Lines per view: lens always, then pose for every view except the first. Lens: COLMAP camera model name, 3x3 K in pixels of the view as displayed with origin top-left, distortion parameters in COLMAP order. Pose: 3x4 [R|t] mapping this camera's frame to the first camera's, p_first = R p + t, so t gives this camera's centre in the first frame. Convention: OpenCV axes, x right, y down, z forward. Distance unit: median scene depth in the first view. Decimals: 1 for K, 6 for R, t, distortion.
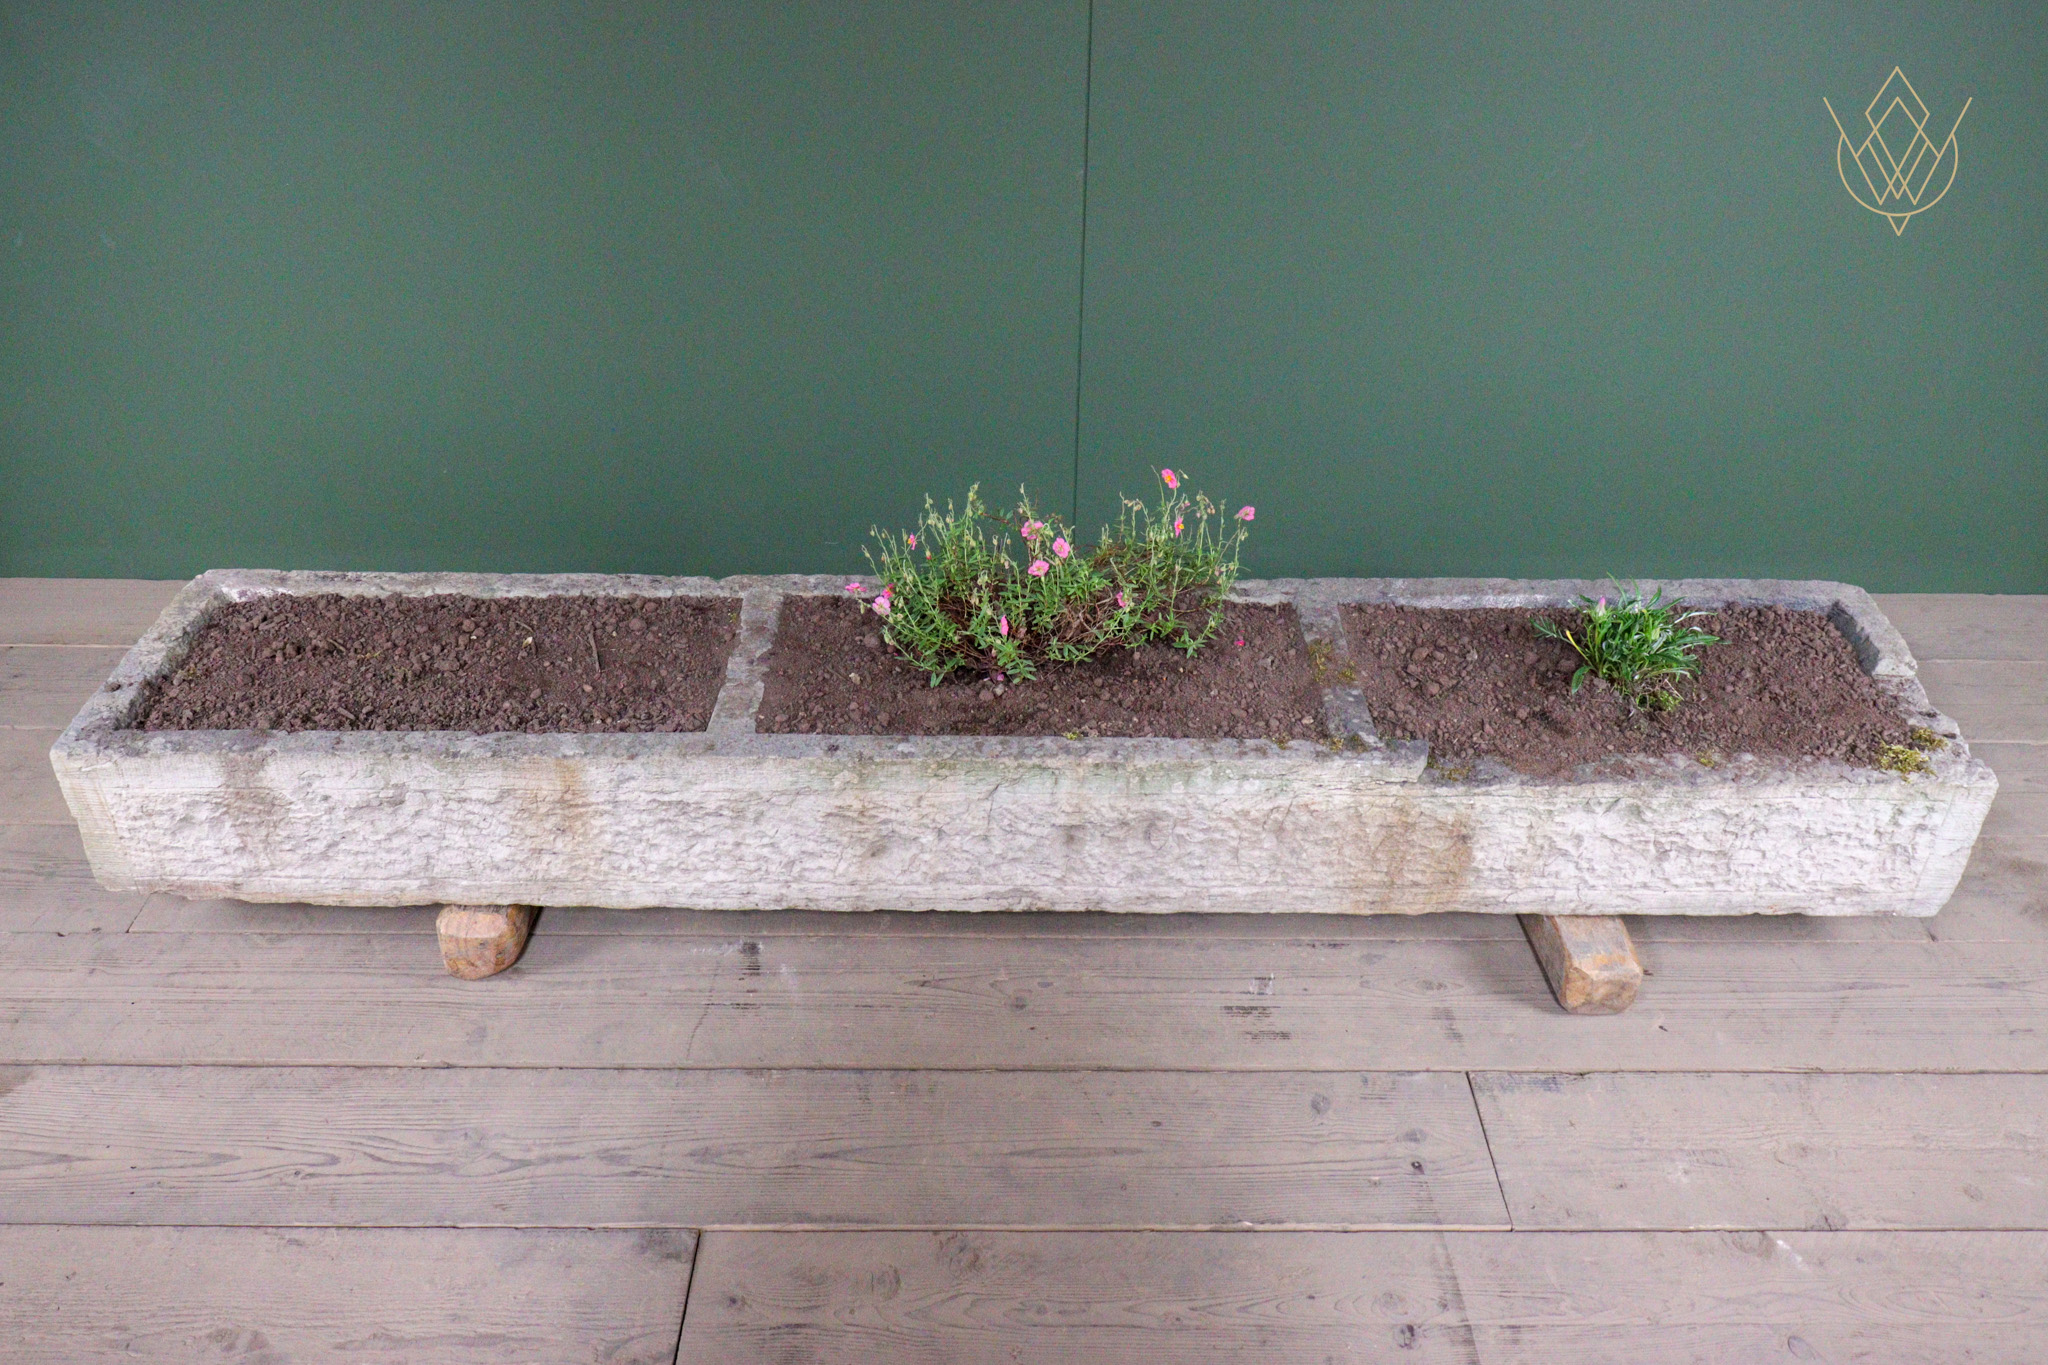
lens RADIAL K [[1685.9, 0, 1026.5], [0, 1685.9, 680.1], [0, 0, 1]] dist [0.007411, -0.010463]
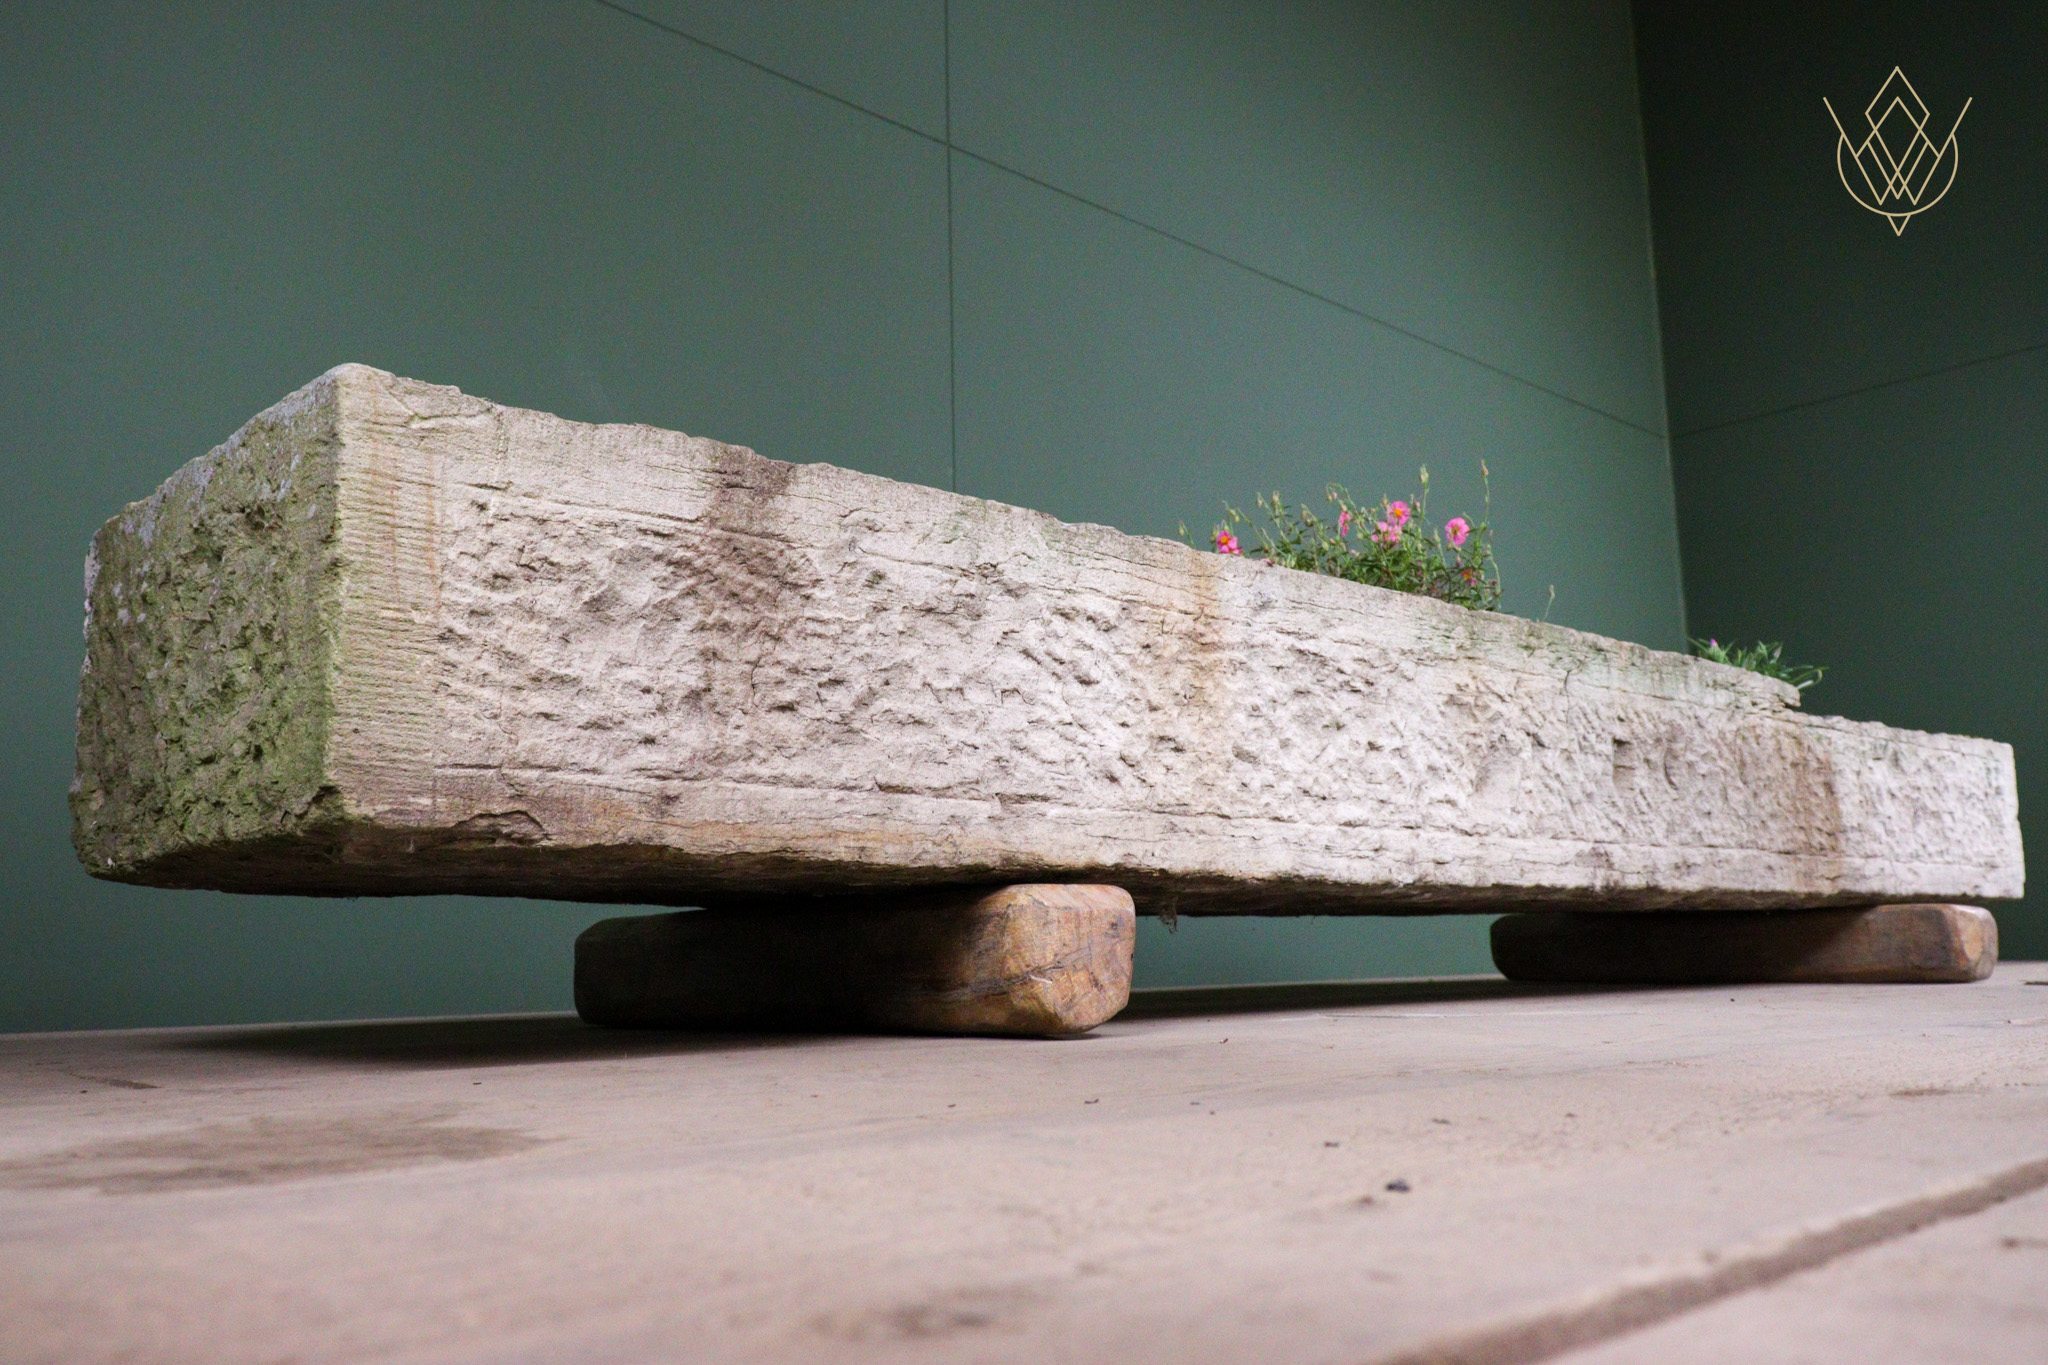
lens RADIAL K [[1685.9, 0, 1024.8], [0, 1685.9, 683.0], [0, 0, 1]] dist [0.007411, -0.010463]
pose [[0.733522, 0.079471, 0.675004, -0.698672], [0.396076, 0.757094, -0.519550, 0.358149], [-0.552331, 0.648454, 0.523868, 0.723890]]
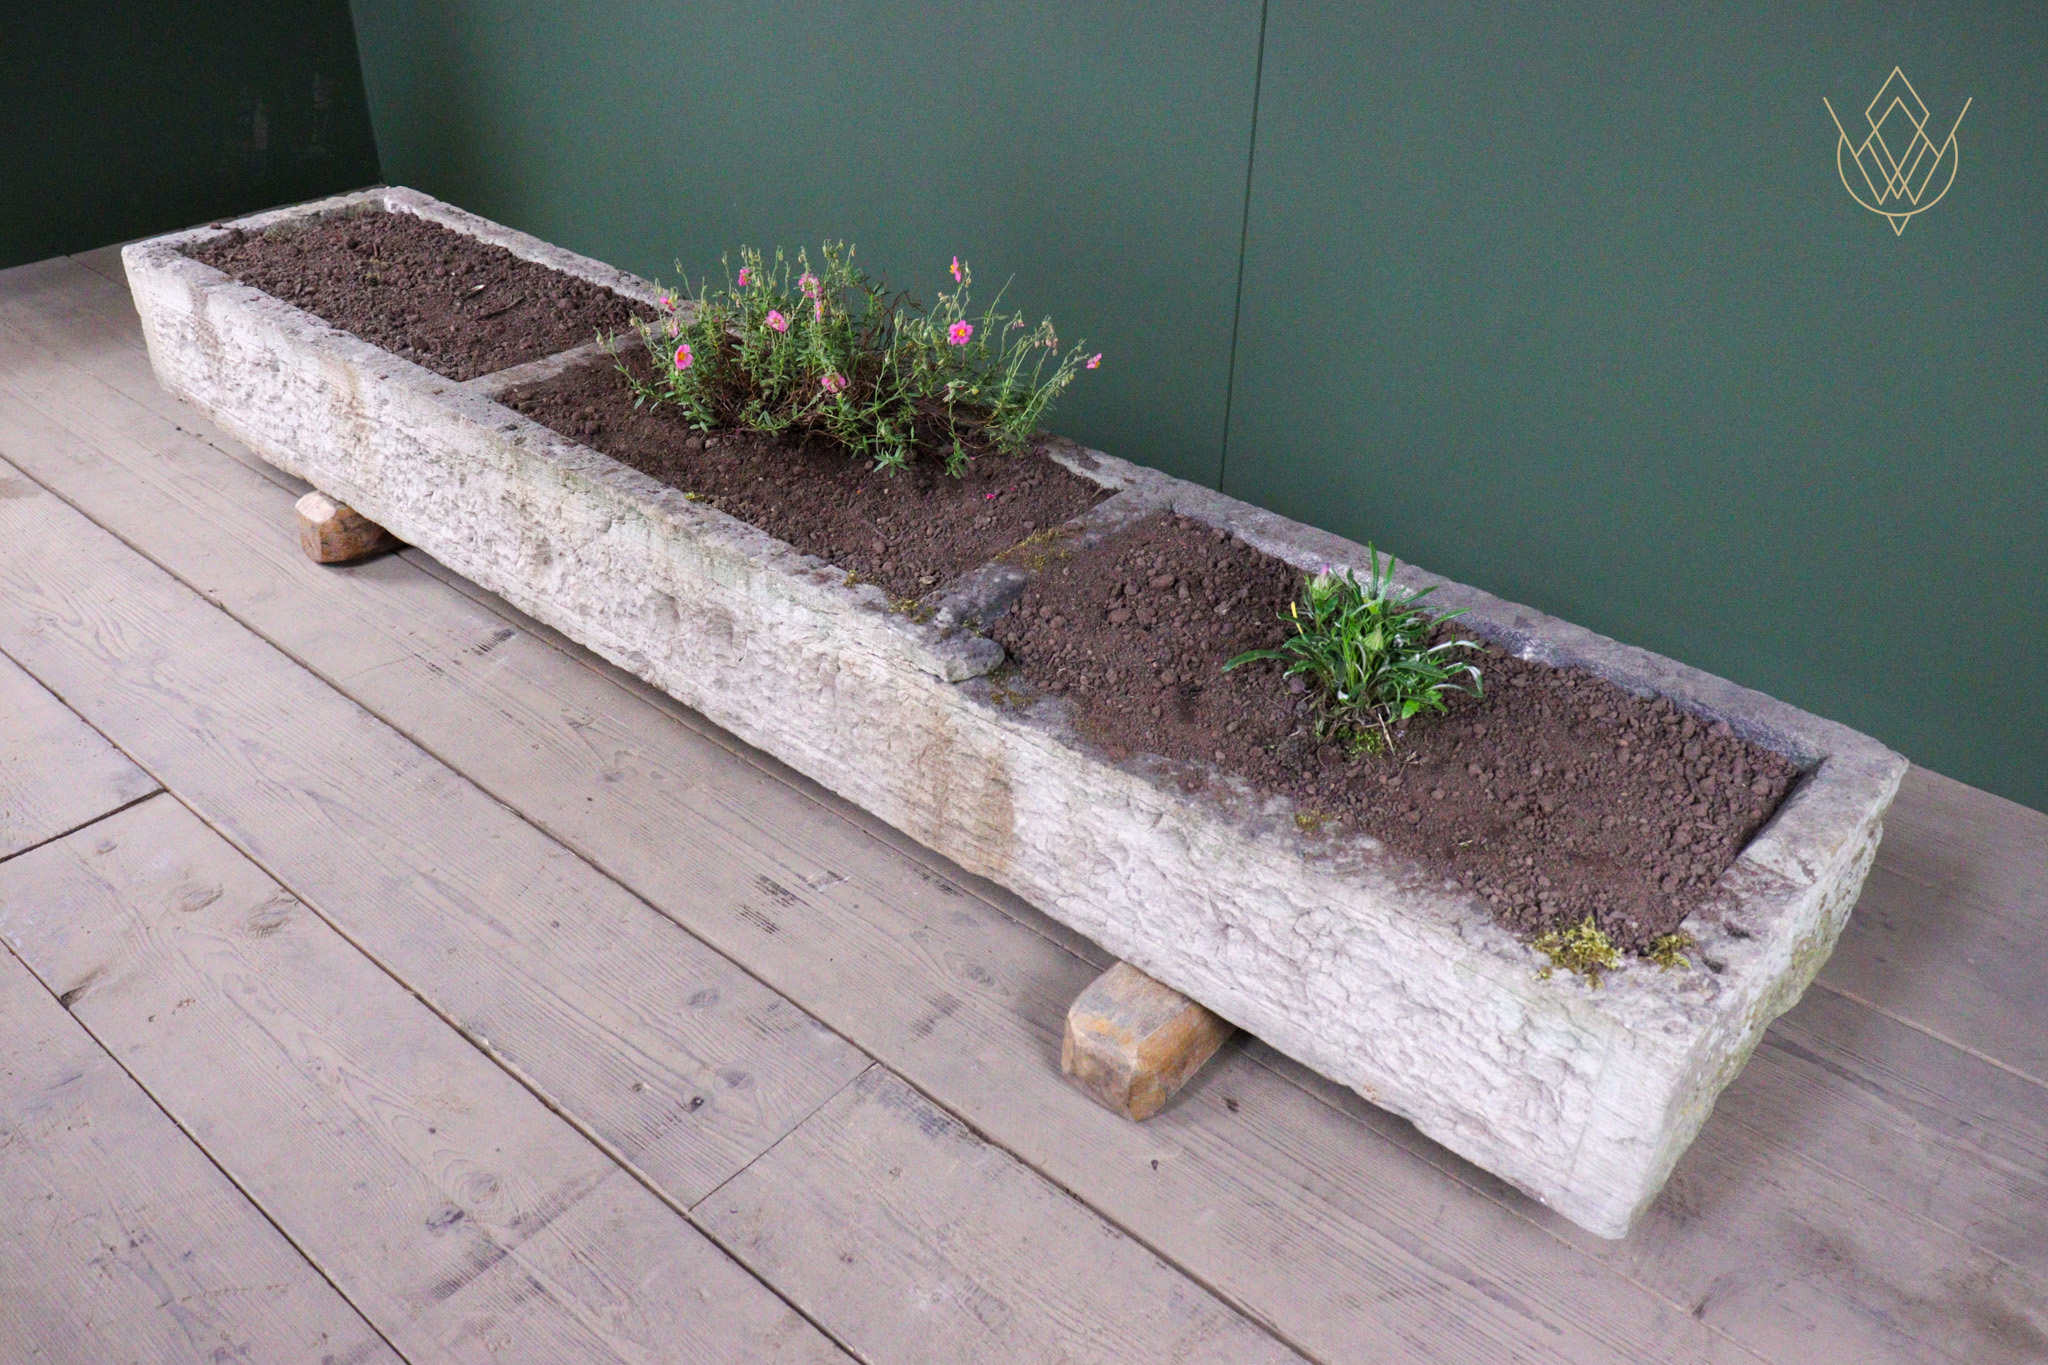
lens RADIAL K [[1685.9, 0, 1028.3], [0, 1685.9, 675.5], [0, 0, 1]] dist [0.007411, -0.010463]
pose [[0.753116, 0.357918, -0.552006, 0.667344], [-0.368764, 0.924517, 0.096339, -0.029277], [0.544821, 0.131006, 0.828256, 0.375905]]
